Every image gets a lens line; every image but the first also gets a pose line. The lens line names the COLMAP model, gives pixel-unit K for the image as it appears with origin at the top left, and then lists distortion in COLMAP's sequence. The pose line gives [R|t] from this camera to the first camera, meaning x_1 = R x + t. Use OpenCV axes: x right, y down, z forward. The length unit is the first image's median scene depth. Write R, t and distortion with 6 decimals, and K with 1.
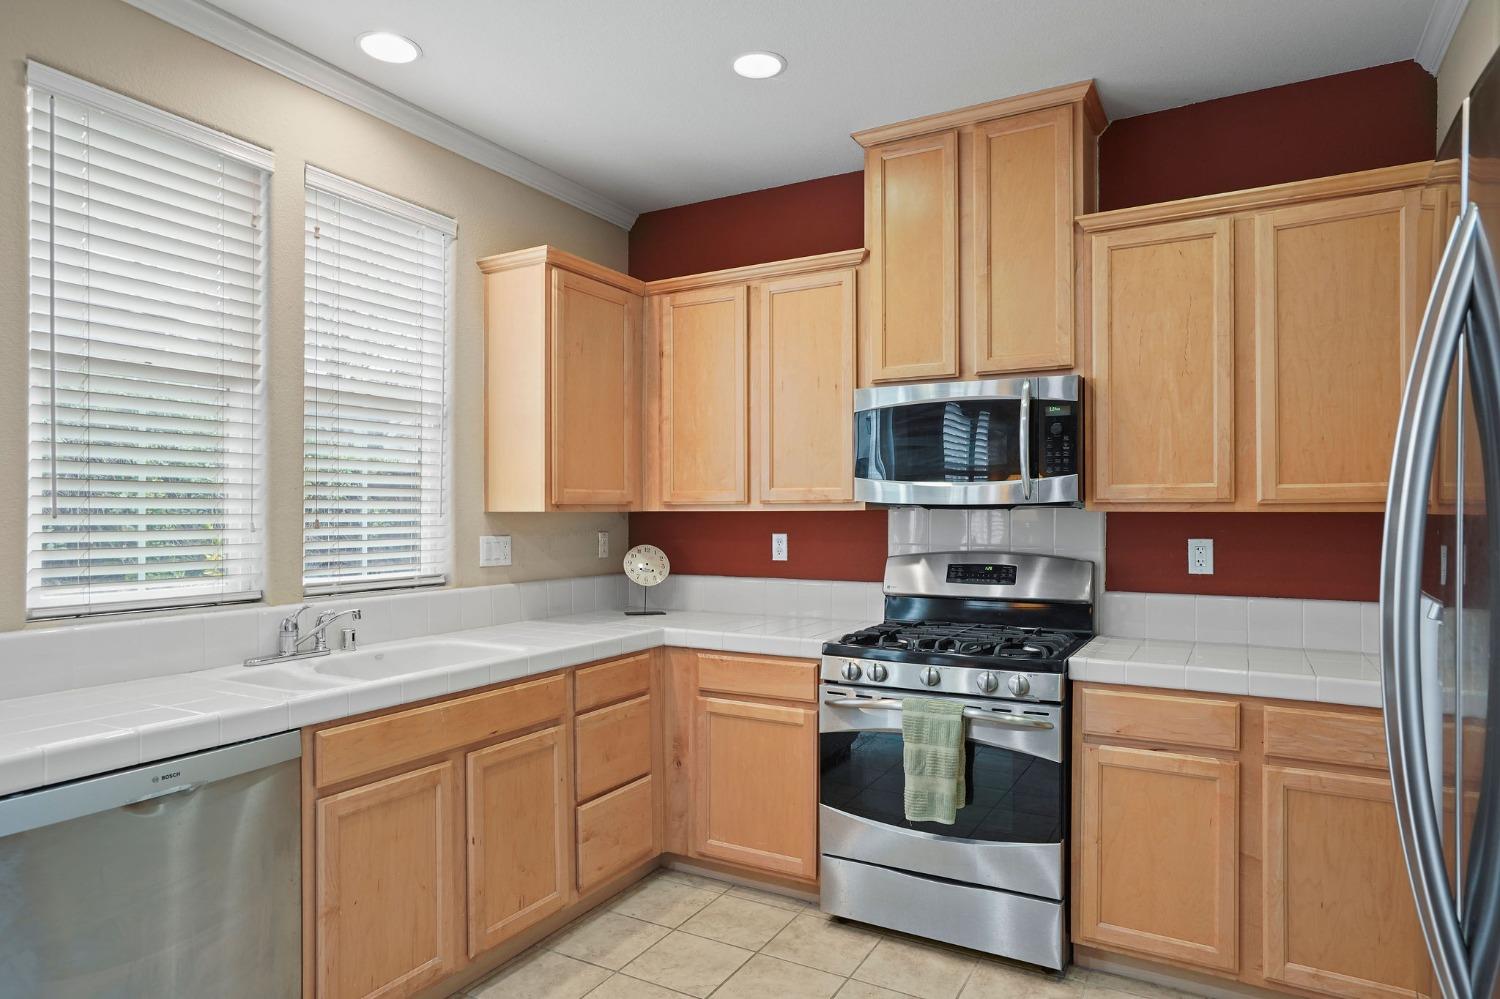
lens RADIAL K [[899.0, 0, 751.8], [0, 899.0, 505.5], [0, 0, 1]] dist [-0.020791, 0.022706]
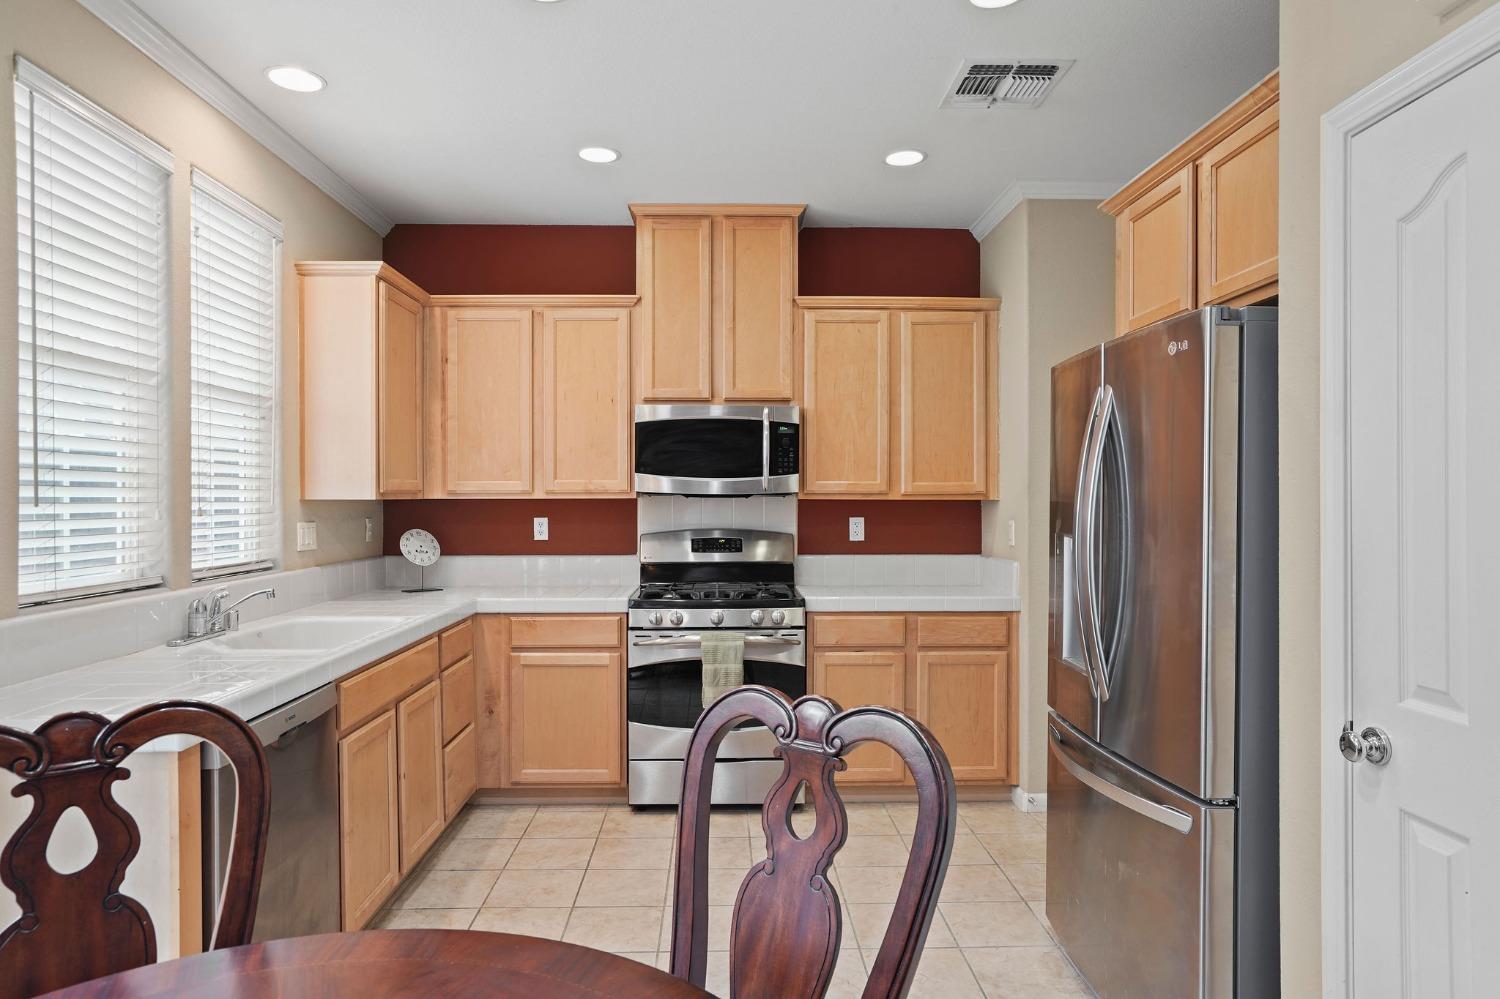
lens RADIAL K [[899.0, 0, 745.5], [0, 899.0, 501.4], [0, 0, 1]] dist [-0.020791, 0.022706]
pose [[0.859535, -0.001939, 0.511073, -0.445823], [-0.003283, 0.999951, 0.009314, -0.002972], [-0.511066, -0.009683, 0.859487, -0.211840]]
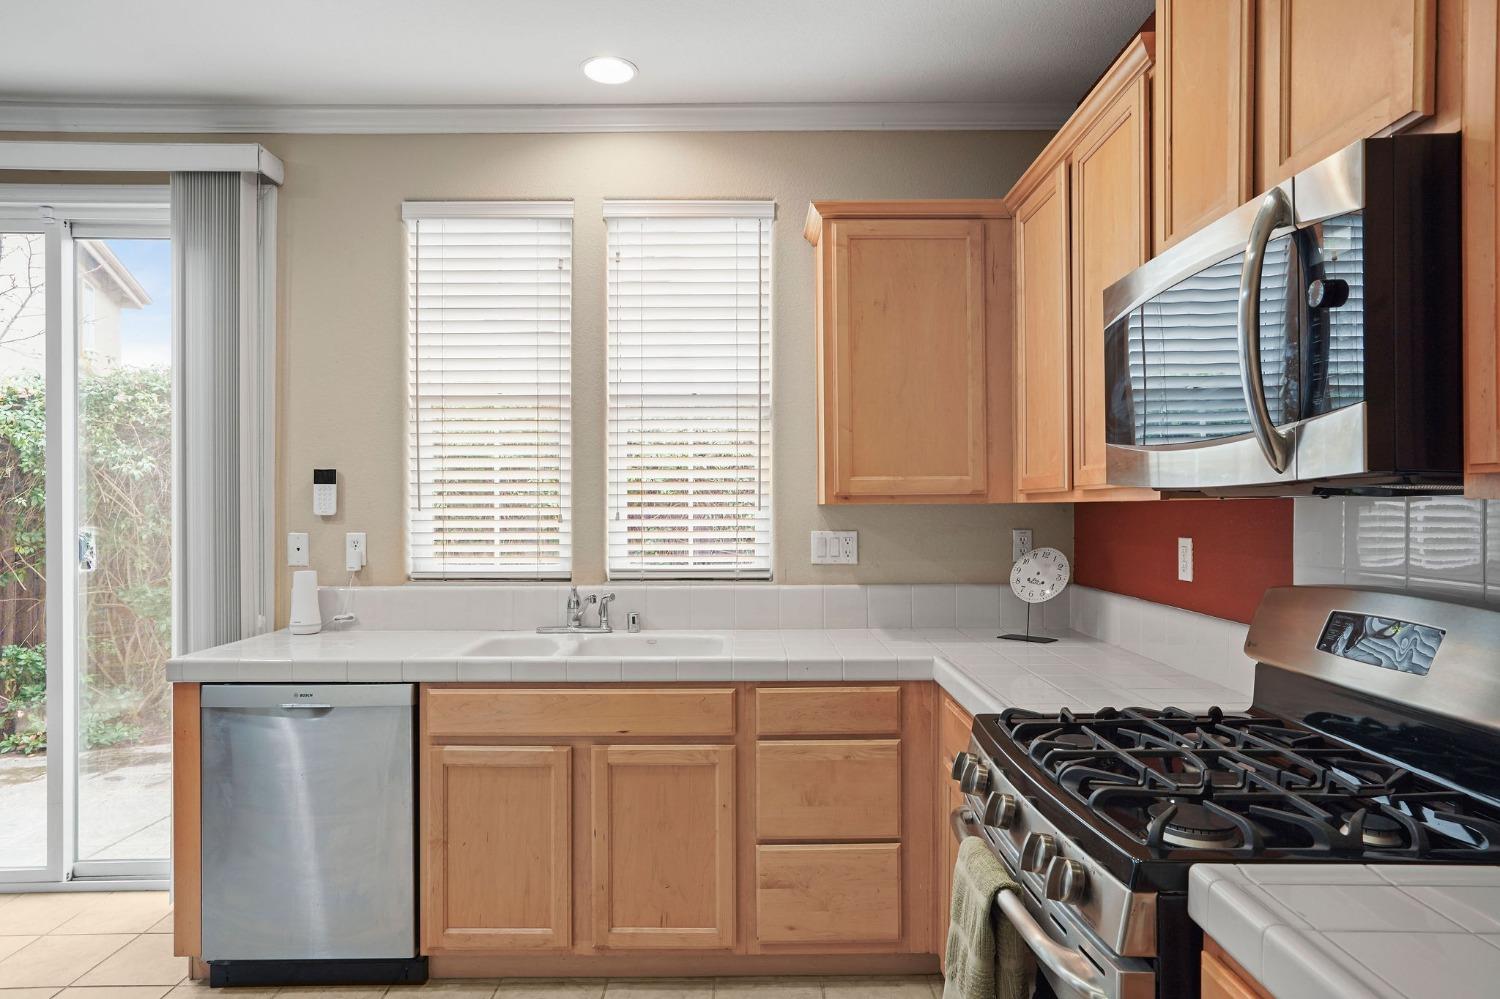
lens RADIAL K [[899.0, 0, 750.2], [0, 899.0, 506.2], [0, 0, 1]] dist [-0.020791, 0.022706]
pose [[0.486841, 0.000042, -0.873491, 0.549748], [0.010317, 0.999930, 0.005798, 0.003285], [0.873430, -0.011834, 0.486807, 0.562942]]
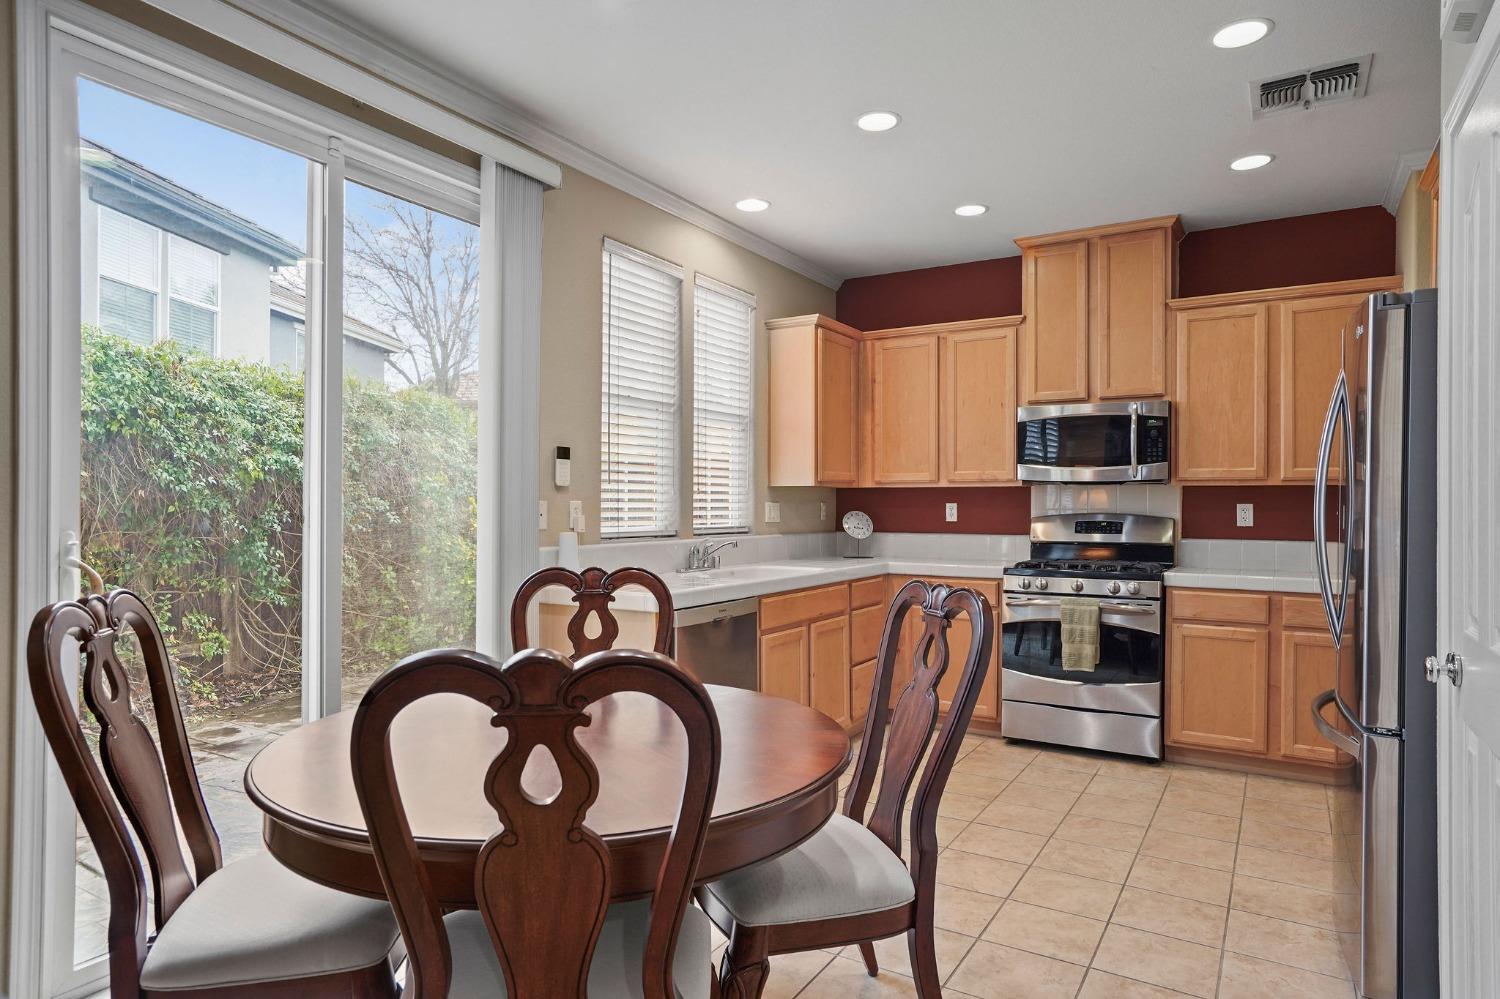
lens RADIAL K [[886.9, 0, 754.0], [0, 886.9, 504.3], [0, 0, 1]] dist [-0.021705, 0.016650]
pose [[0.999307, 0.003772, -0.037019, -0.305891], [-0.003508, 0.999968, 0.007186, 0.030852], [0.037045, -0.007051, 0.999289, -0.585406]]
